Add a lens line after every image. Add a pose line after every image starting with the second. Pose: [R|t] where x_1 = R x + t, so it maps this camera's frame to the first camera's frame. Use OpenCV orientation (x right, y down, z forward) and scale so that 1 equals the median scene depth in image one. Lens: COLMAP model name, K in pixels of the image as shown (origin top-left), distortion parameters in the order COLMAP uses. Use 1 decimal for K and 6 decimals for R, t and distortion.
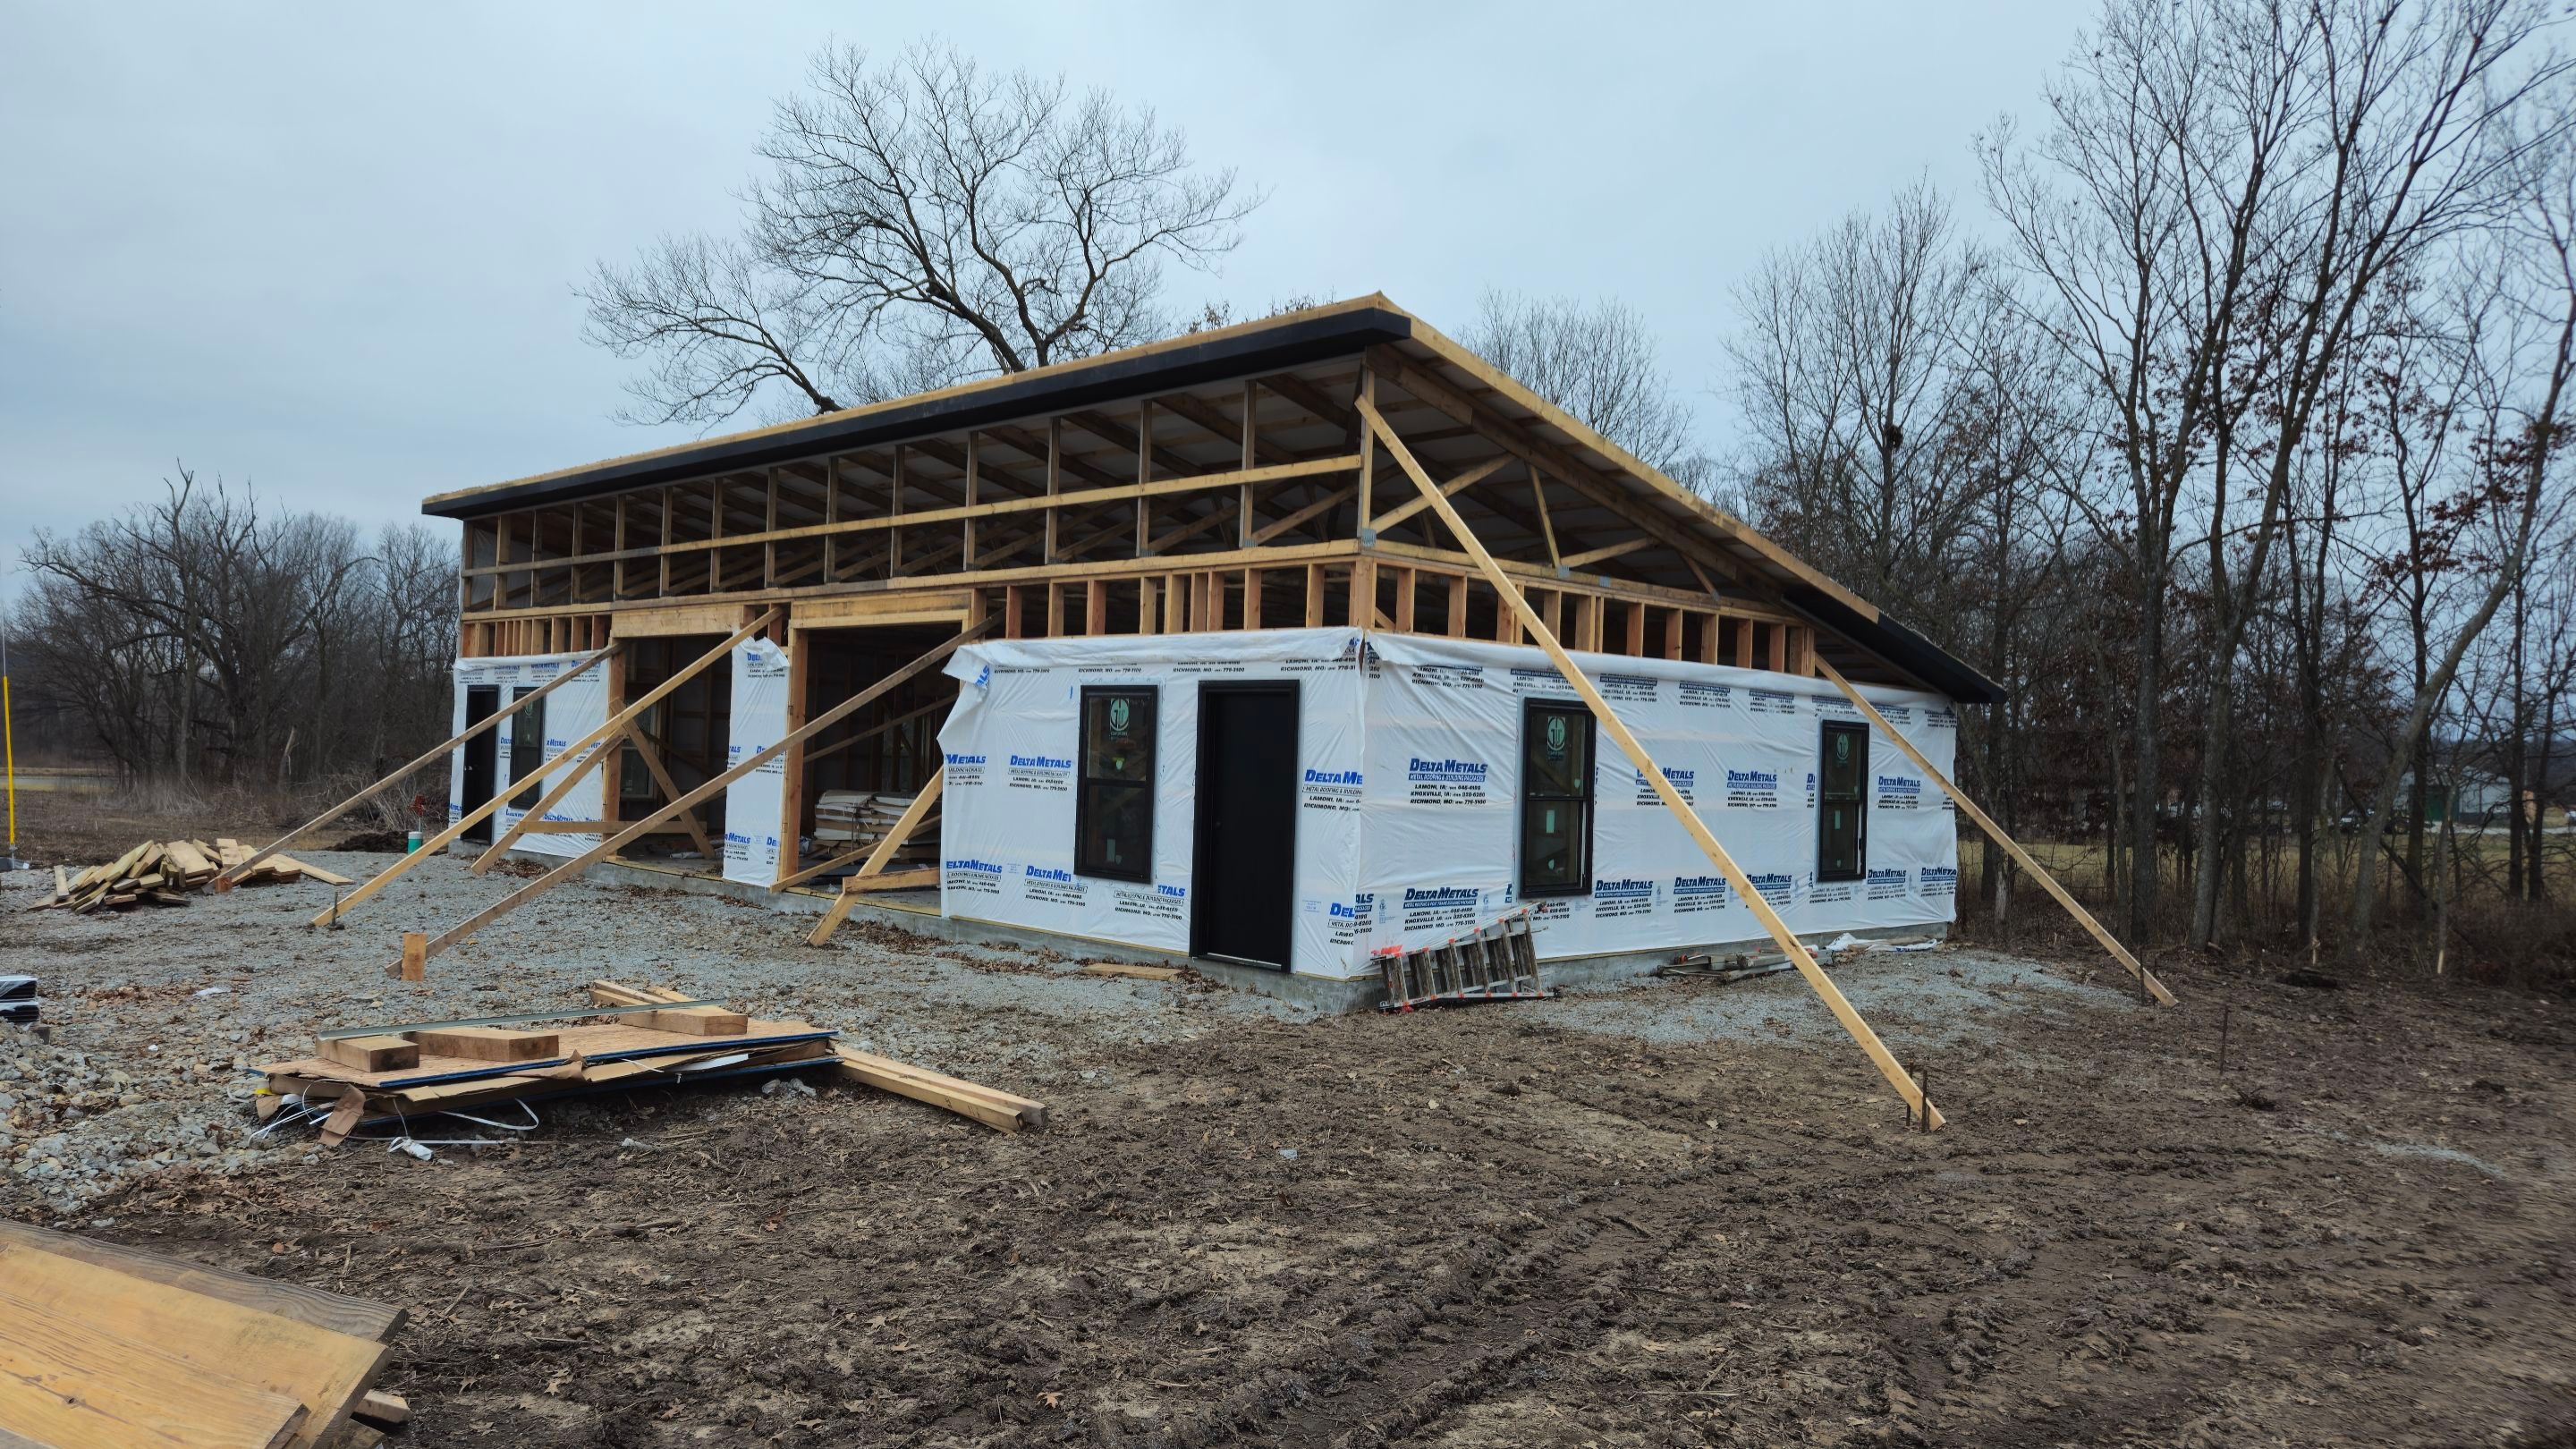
lens RADIAL K [[1799.7, 0, 1272.7], [0, 1799.7, 743.1], [0, 0, 1]] dist [0.085161, -0.091267]
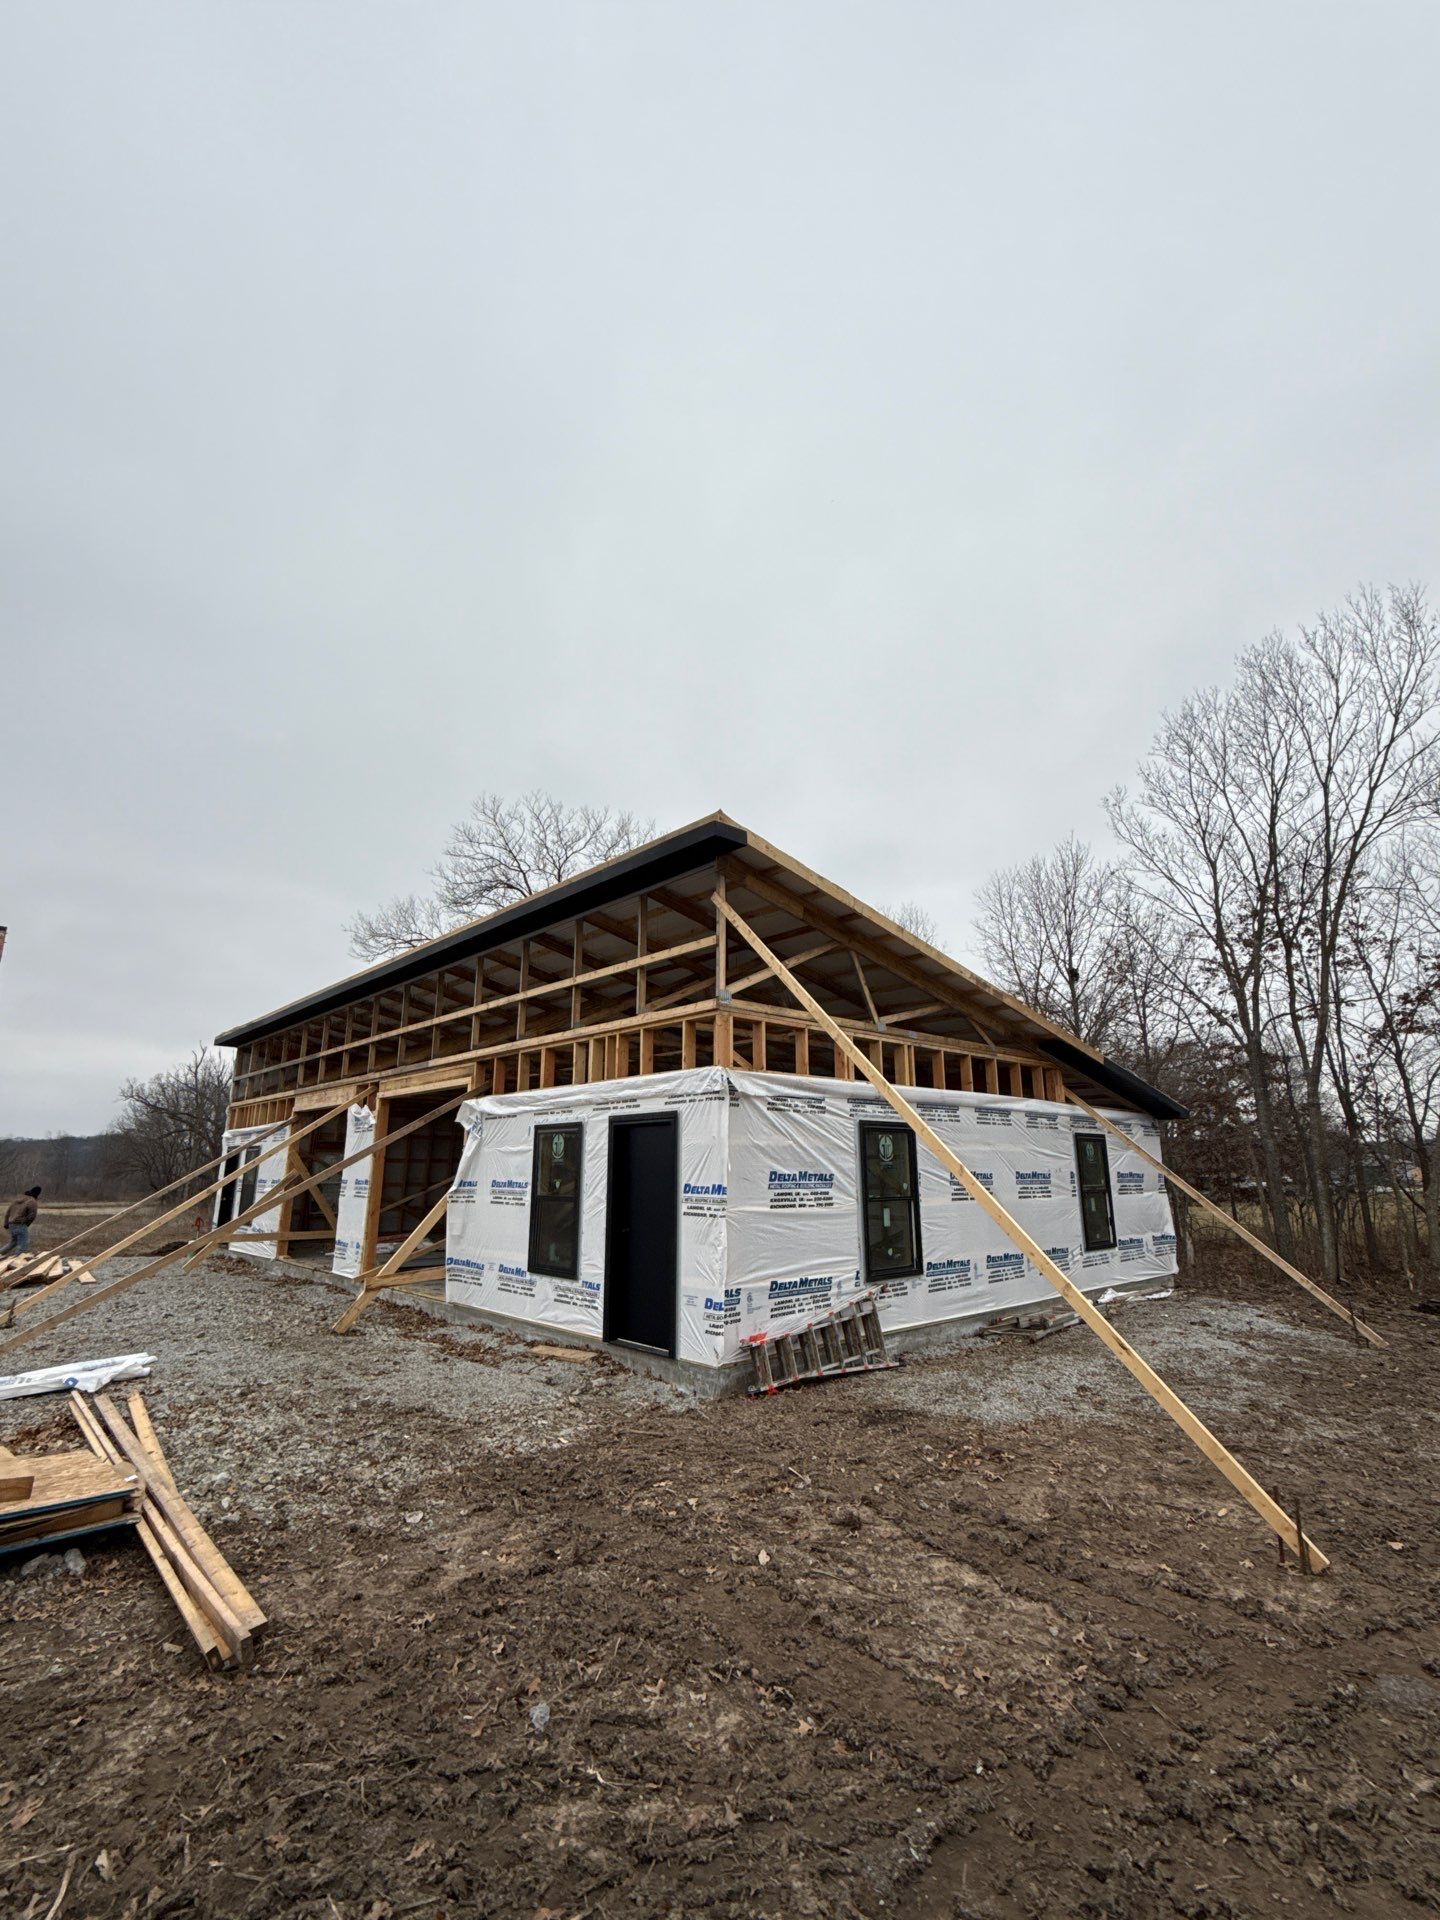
lens RADIAL K [[883.8, 0, 726.1], [0, 883.8, 956.1], [0, 0, 1]] dist [-0.001098, -0.000166]
pose [[0.998577, -0.044728, -0.029053, 0.062698], [0.036777, 0.971953, -0.232282, 0.004075], [0.038628, 0.230883, 0.972214, 0.320477]]
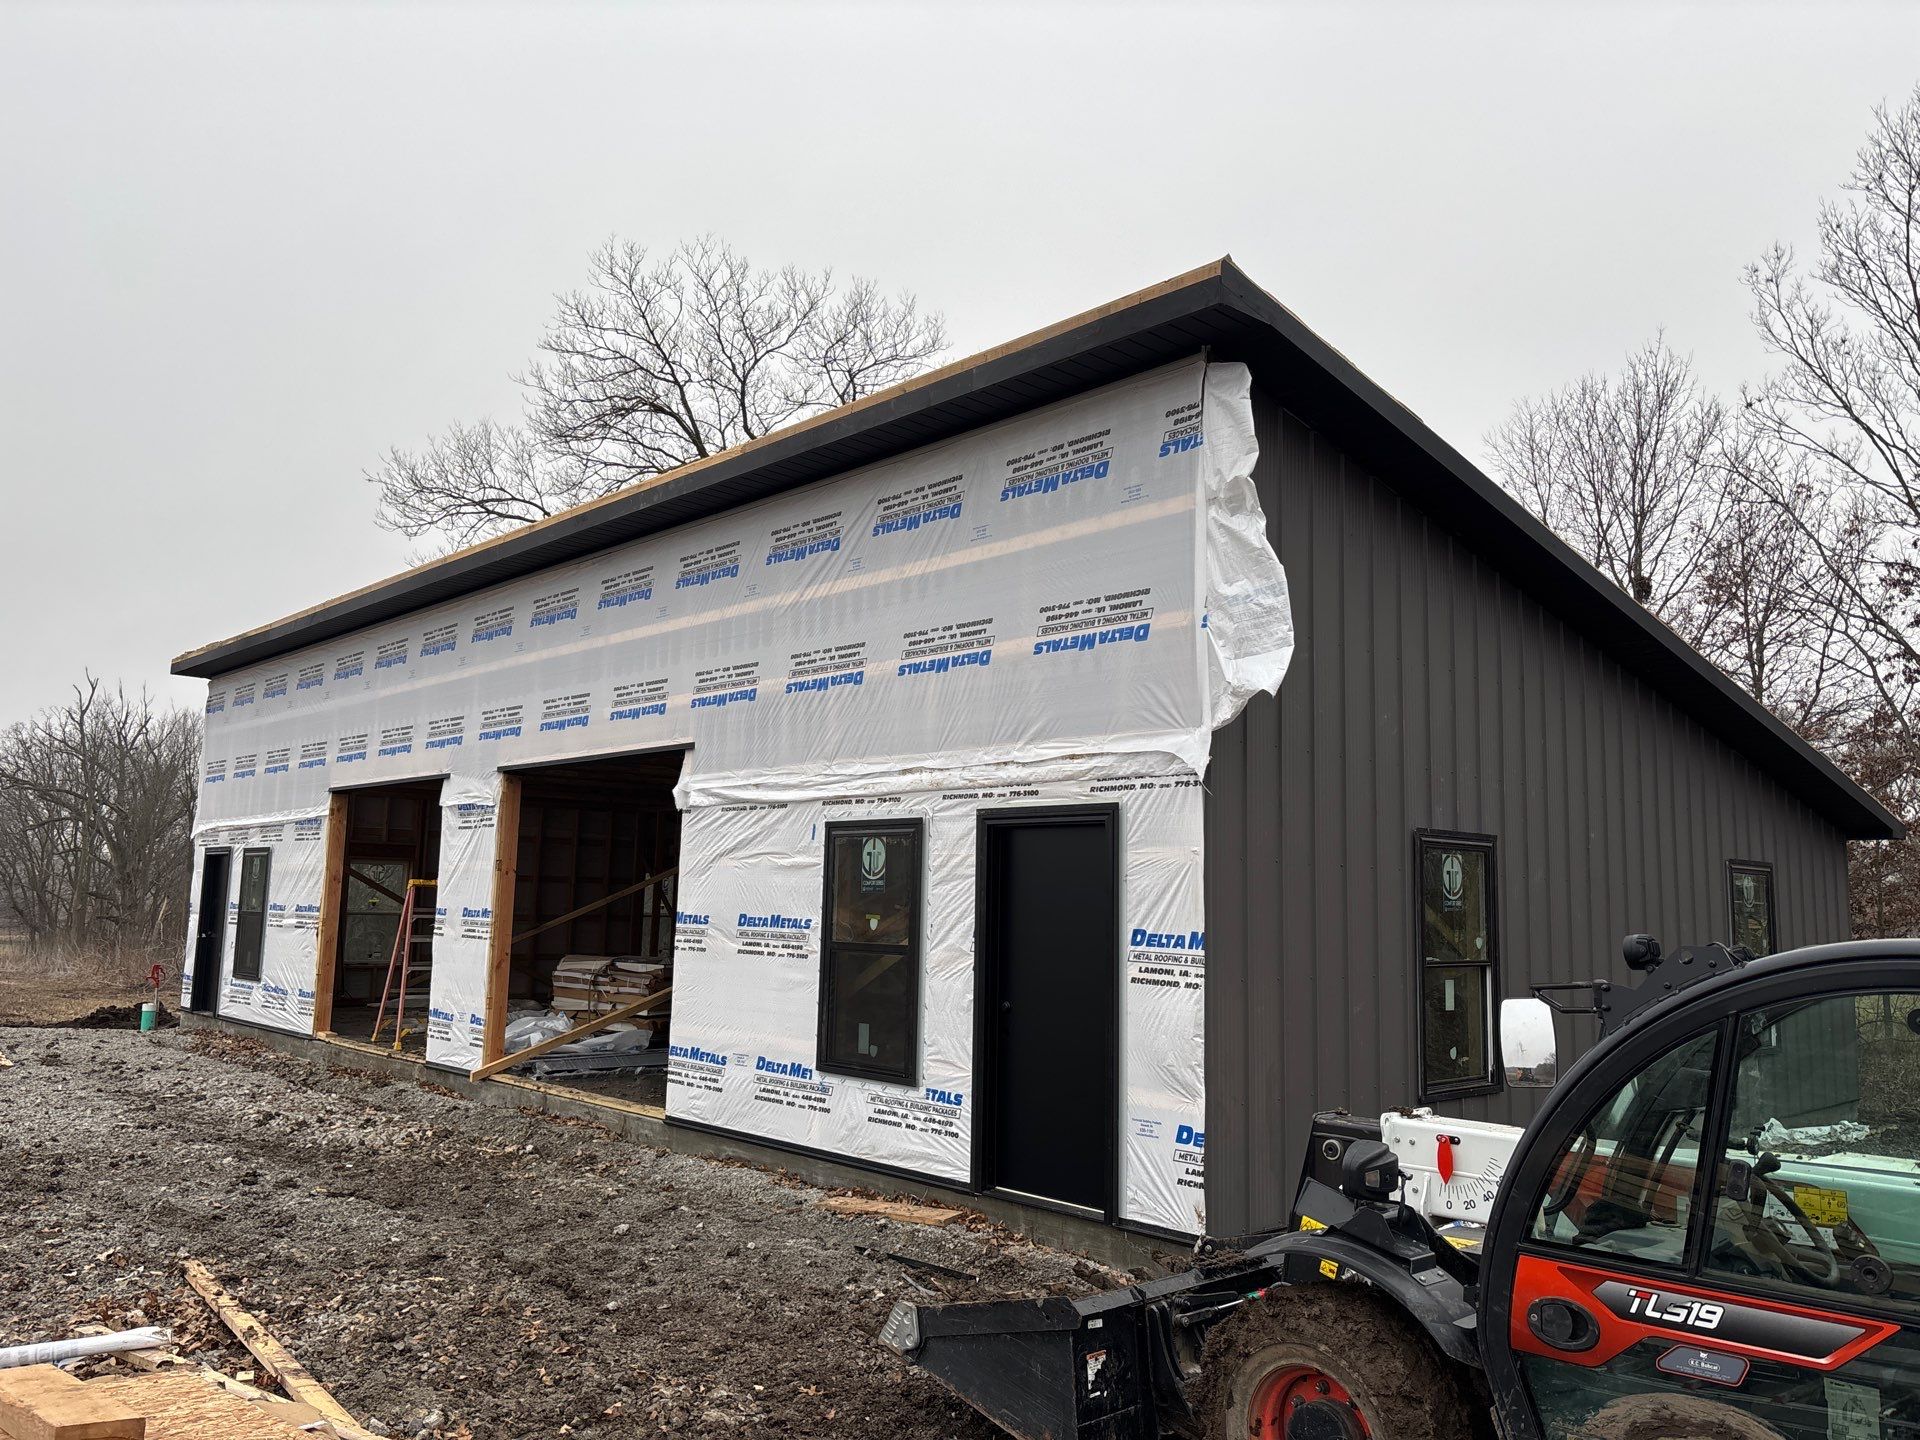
lens RADIAL K [[1510.6, 0, 960.0], [0, 1510.6, 720.0], [0, 0, 1]] dist [0.015999, -0.002247]
pose [[0.999193, -0.016640, -0.036550, -0.022943], [0.012150, 0.992725, -0.119789, 0.002981], [0.038277, 0.119249, 0.992126, 0.343087]]
